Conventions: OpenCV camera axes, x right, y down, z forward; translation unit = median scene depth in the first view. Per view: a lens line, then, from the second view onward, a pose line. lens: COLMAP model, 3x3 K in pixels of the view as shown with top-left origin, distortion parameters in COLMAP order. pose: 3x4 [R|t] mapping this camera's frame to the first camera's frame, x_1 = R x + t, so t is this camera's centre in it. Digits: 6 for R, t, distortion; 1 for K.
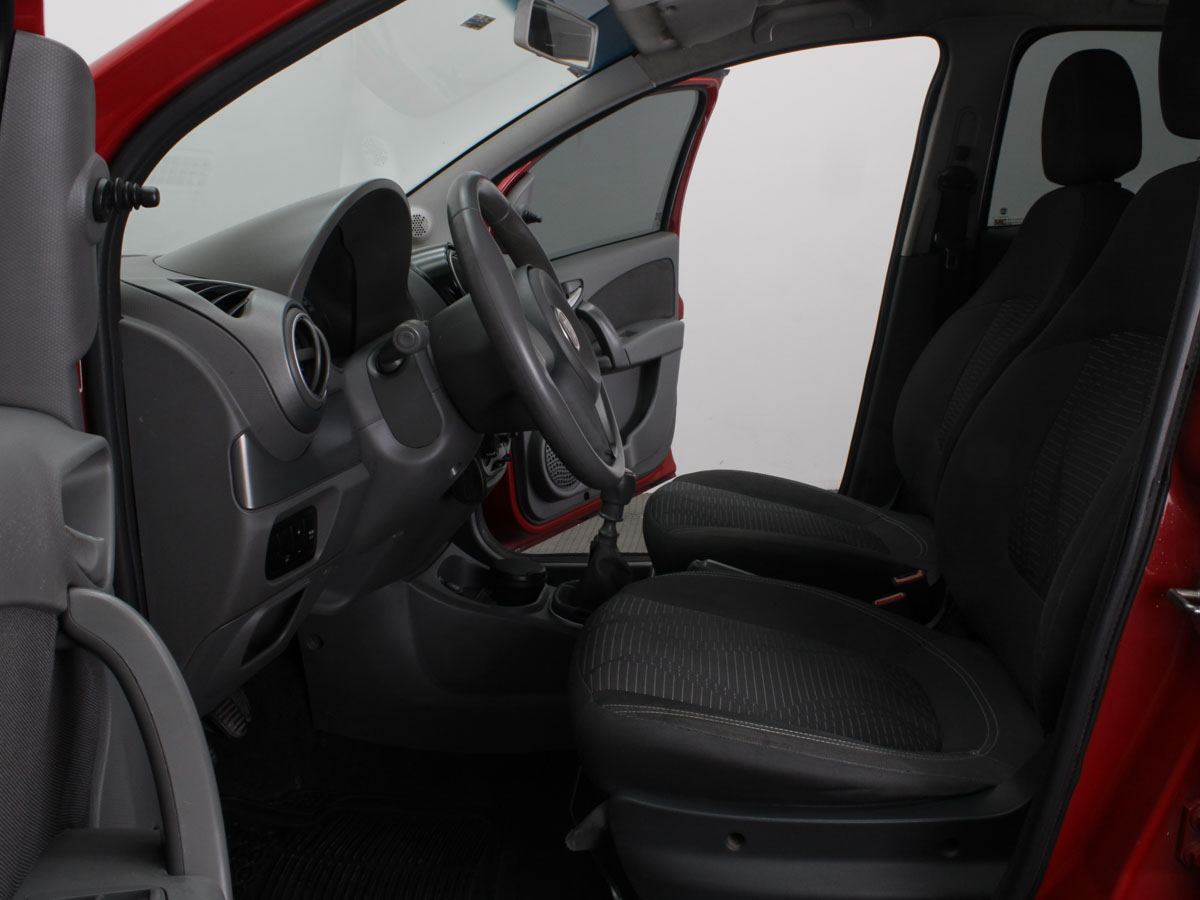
lens RADIAL K [[1092.1, 0, 600.0], [0, 1092.1, 450.0], [0, 0, 1]] dist [-0.203774, 0.170237]
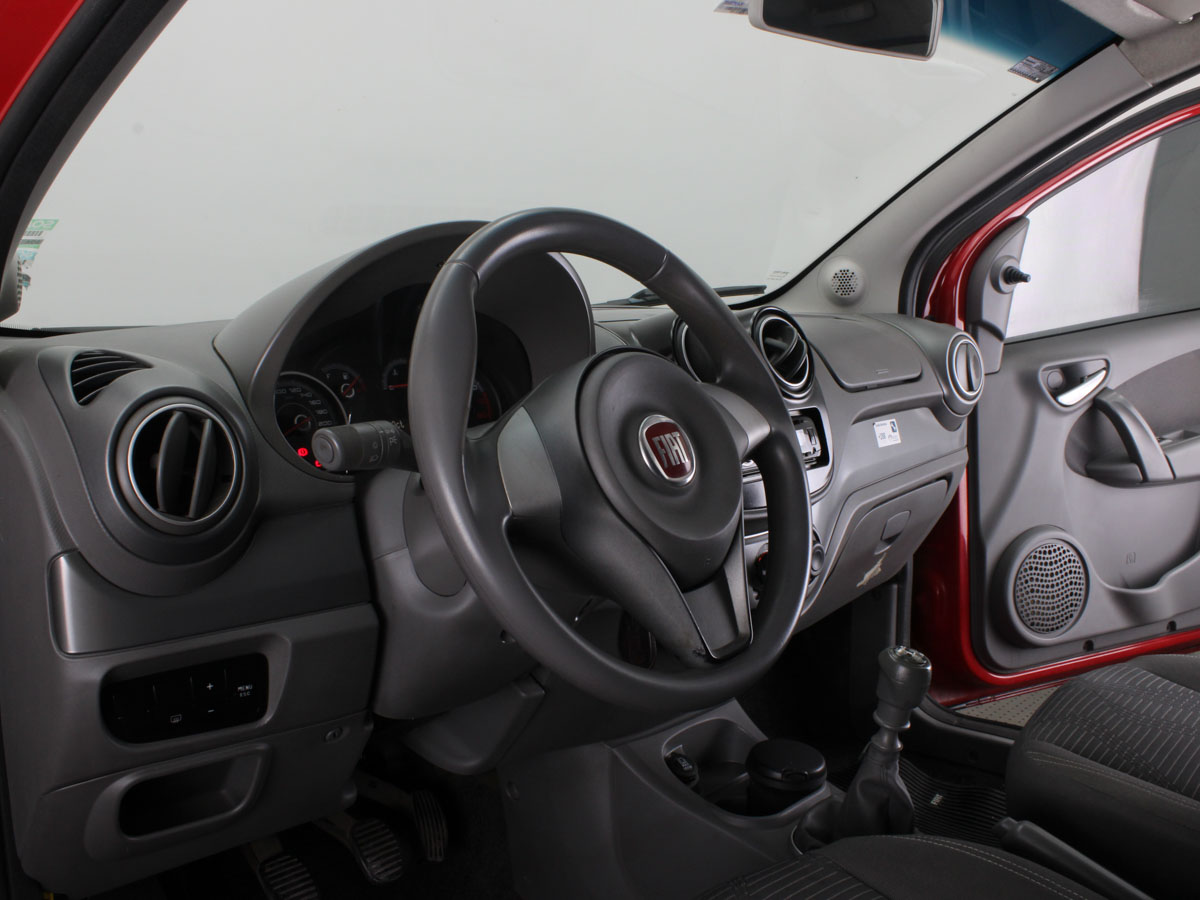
lens RADIAL K [[1092.1, 0, 600.0], [0, 1092.1, 450.0], [0, 0, 1]] dist [-0.203774, 0.170237]
pose [[0.797698, 0.089891, -0.596320, 0.238074], [-0.120845, 0.992599, -0.012028, -0.073089], [0.590825, 0.081657, 0.802657, 0.353906]]
